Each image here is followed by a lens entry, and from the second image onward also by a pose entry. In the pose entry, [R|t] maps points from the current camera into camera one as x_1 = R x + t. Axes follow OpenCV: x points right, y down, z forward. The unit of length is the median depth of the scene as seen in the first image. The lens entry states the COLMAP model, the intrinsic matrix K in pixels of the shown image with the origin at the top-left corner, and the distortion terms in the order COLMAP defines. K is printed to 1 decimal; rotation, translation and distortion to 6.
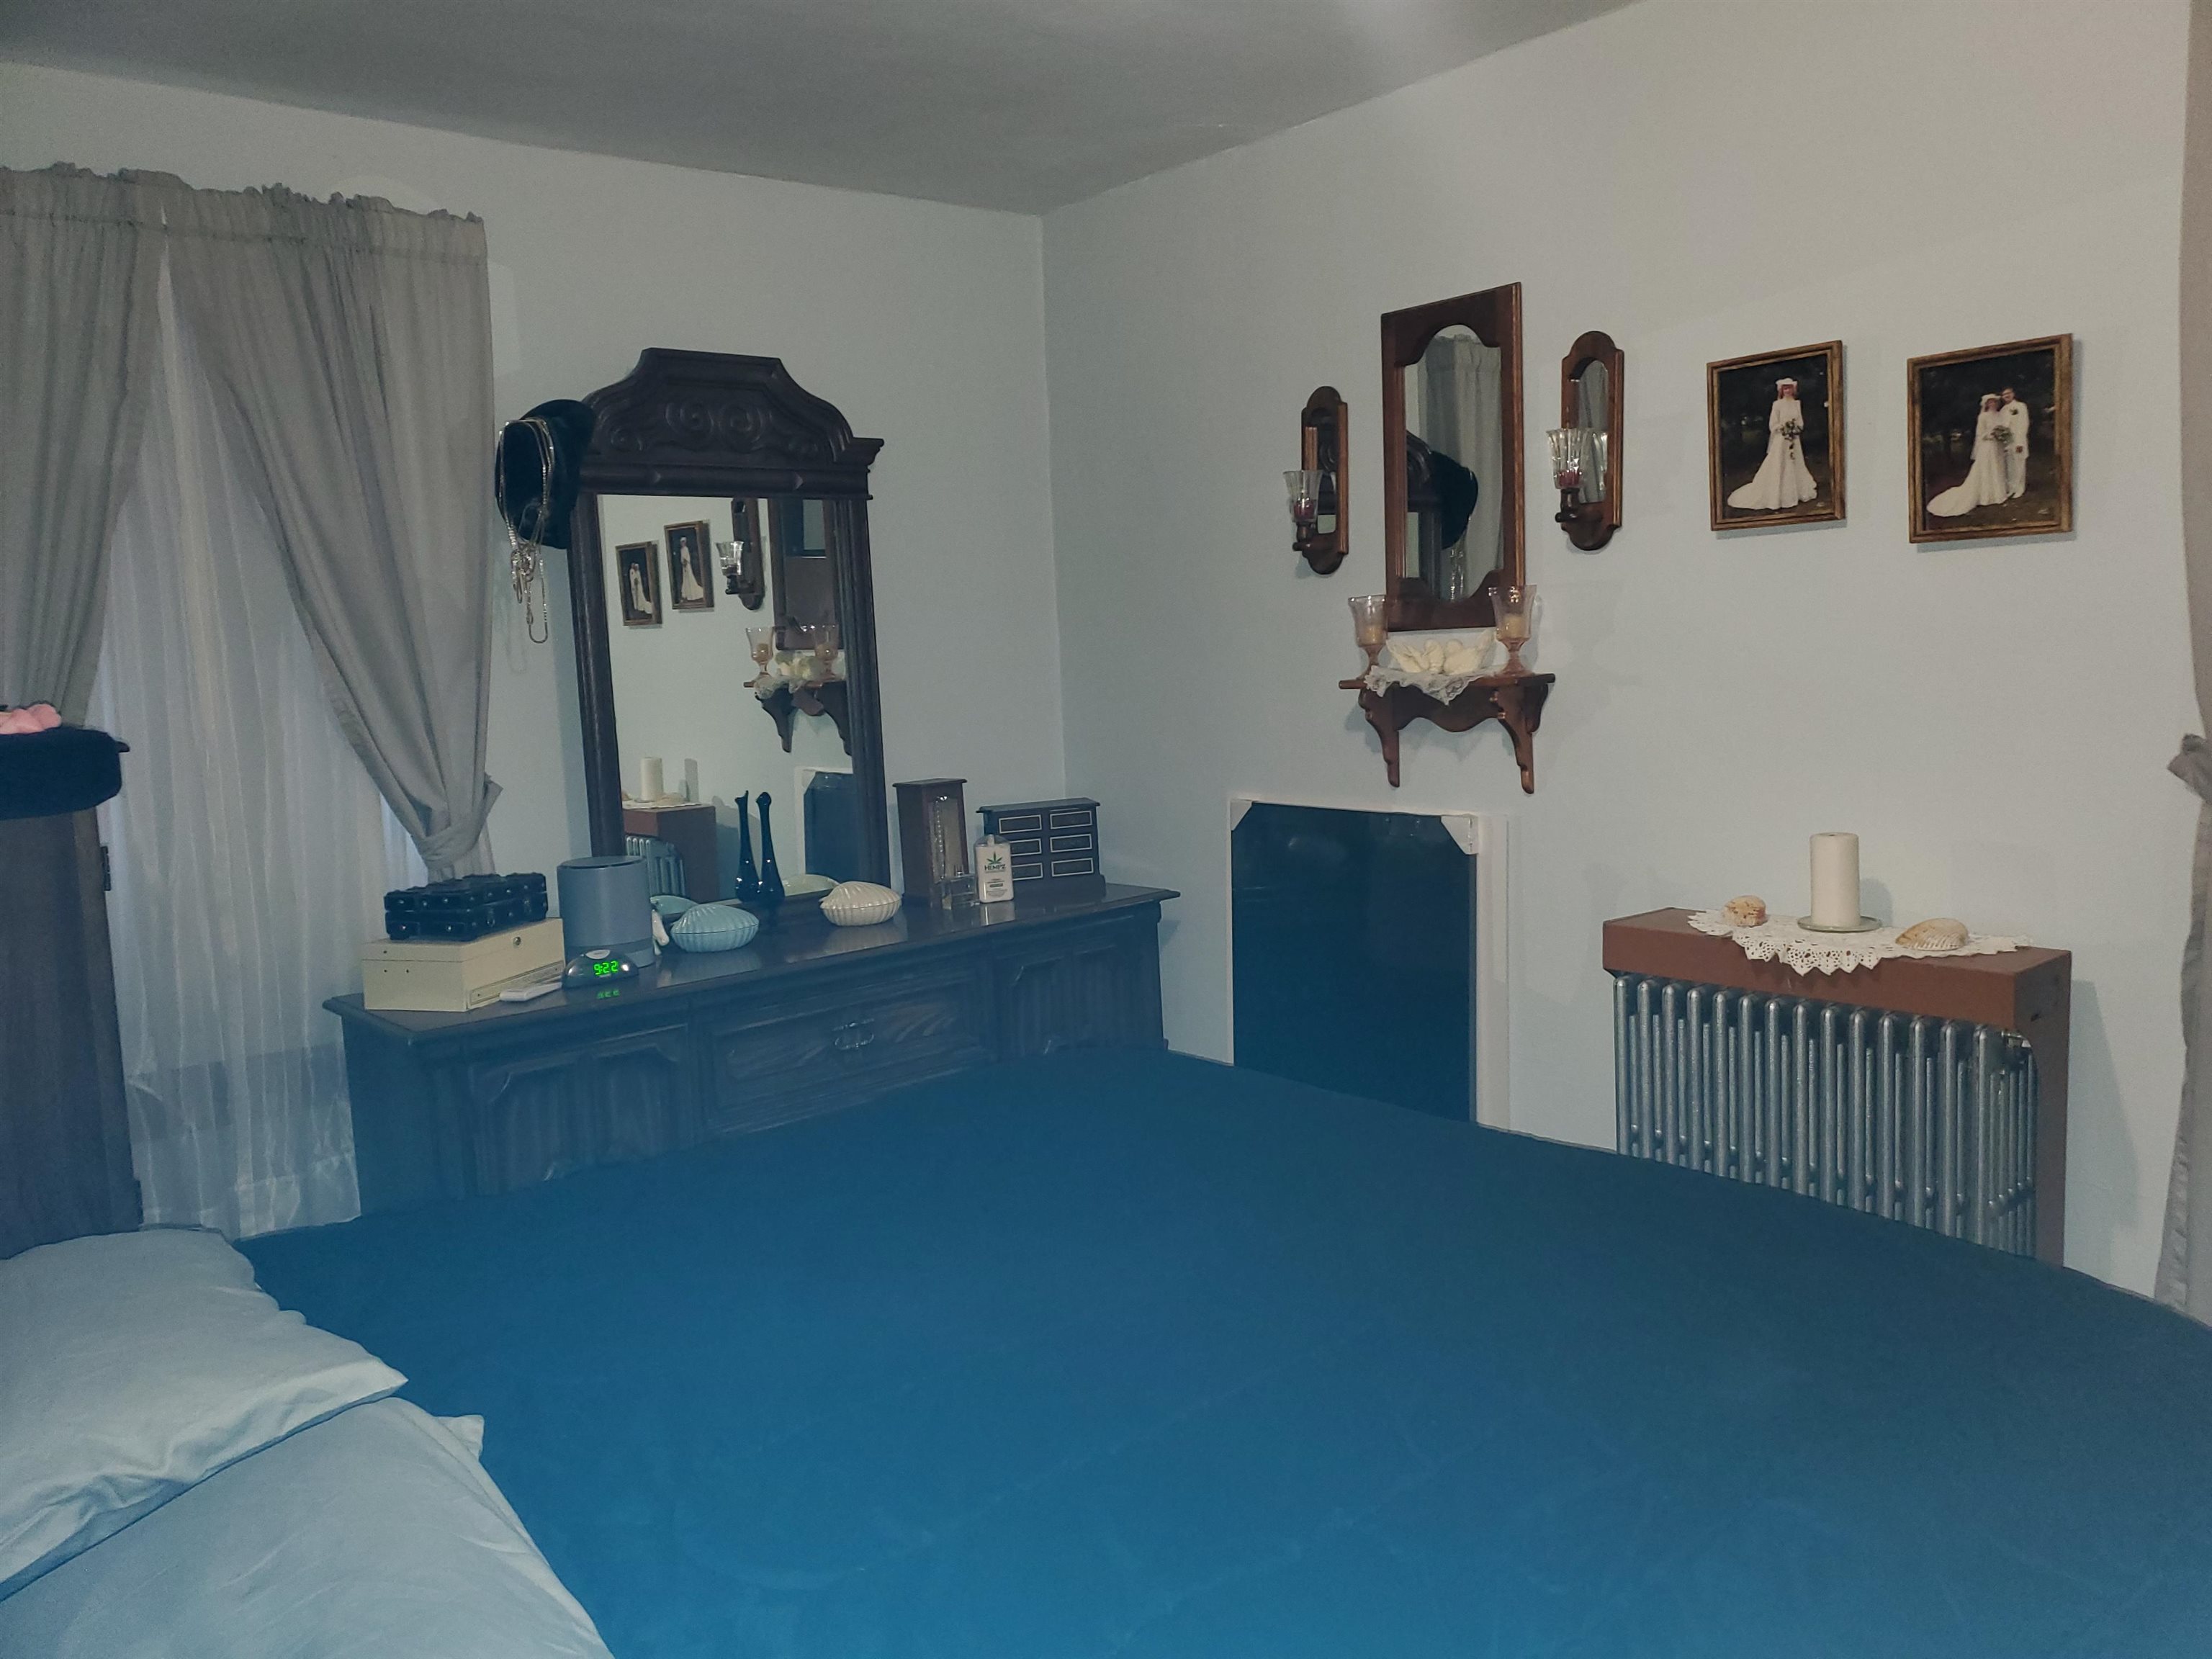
lens RADIAL K [[1722.1, 0, 1112.8], [0, 1722.1, 819.0], [0, 0, 1]] dist [0.026432, -0.010198]
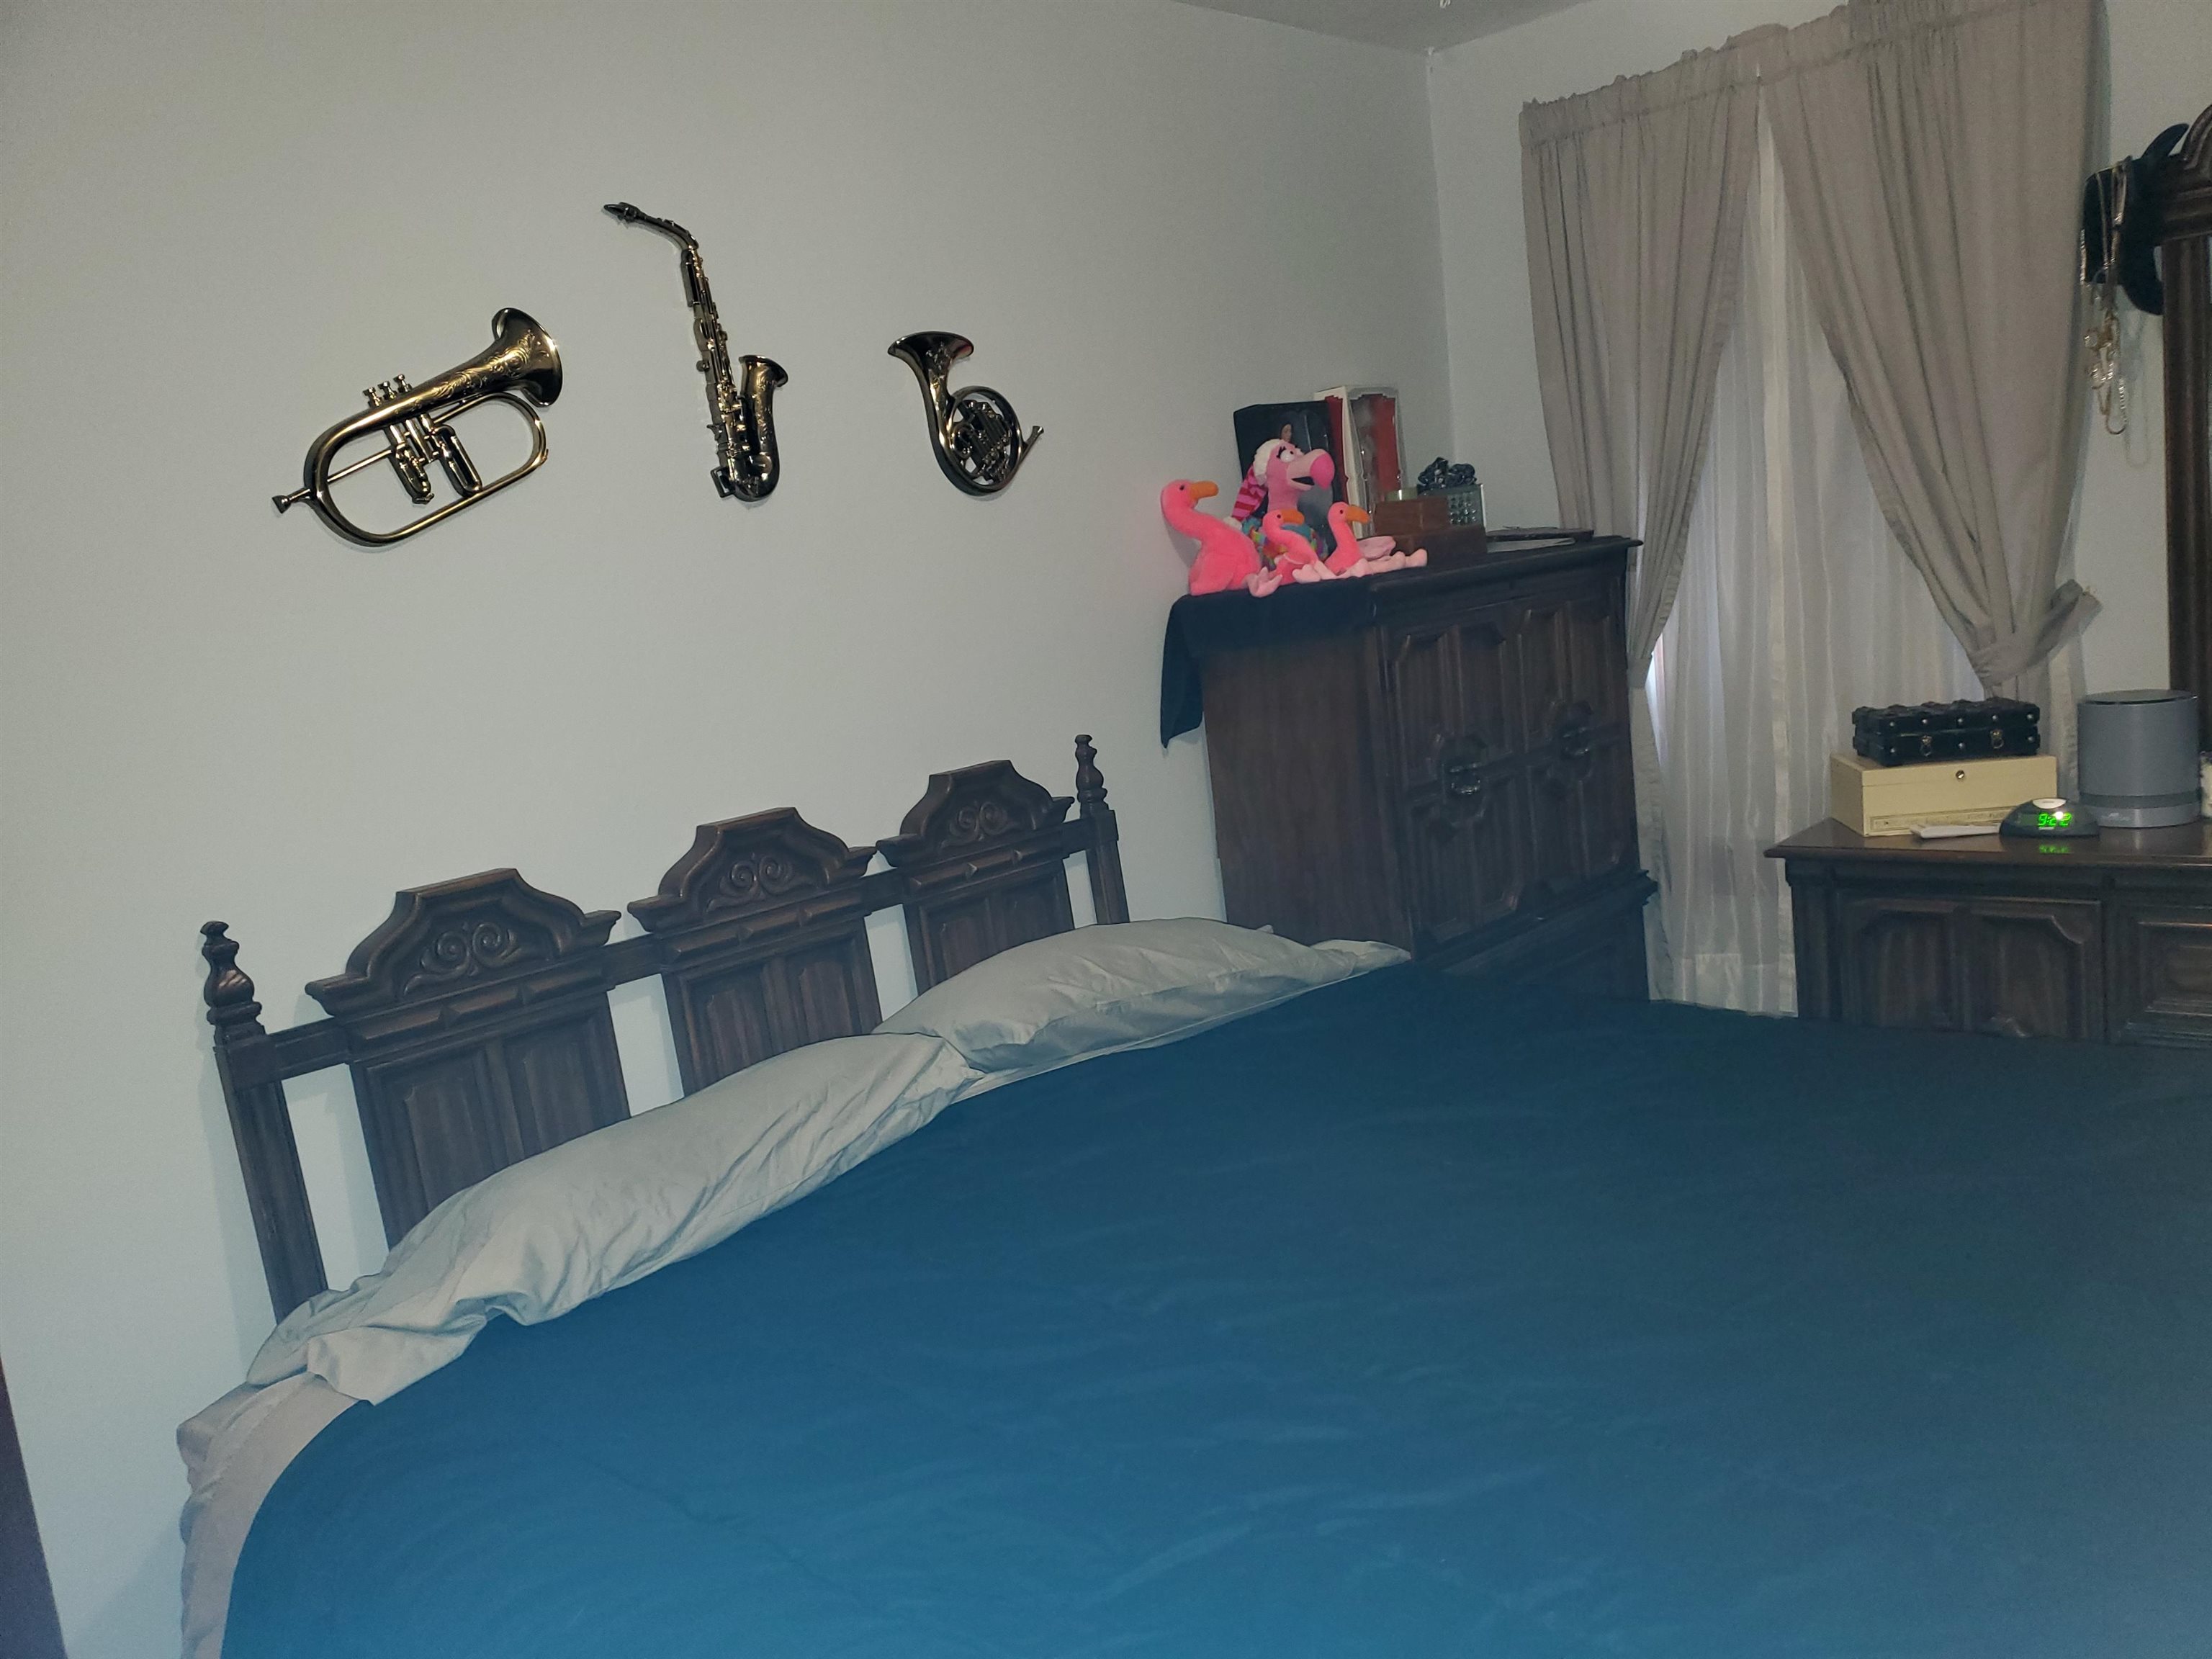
lens RADIAL K [[1722.1, 0, 1112.8], [0, 1722.1, 819.0], [0, 0, 1]] dist [0.026432, -0.010198]
pose [[0.102040, 0.134298, -0.985673, 0.512992], [-0.006499, 0.990914, 0.134339, -0.025389], [0.994759, -0.007302, 0.101986, 0.464742]]
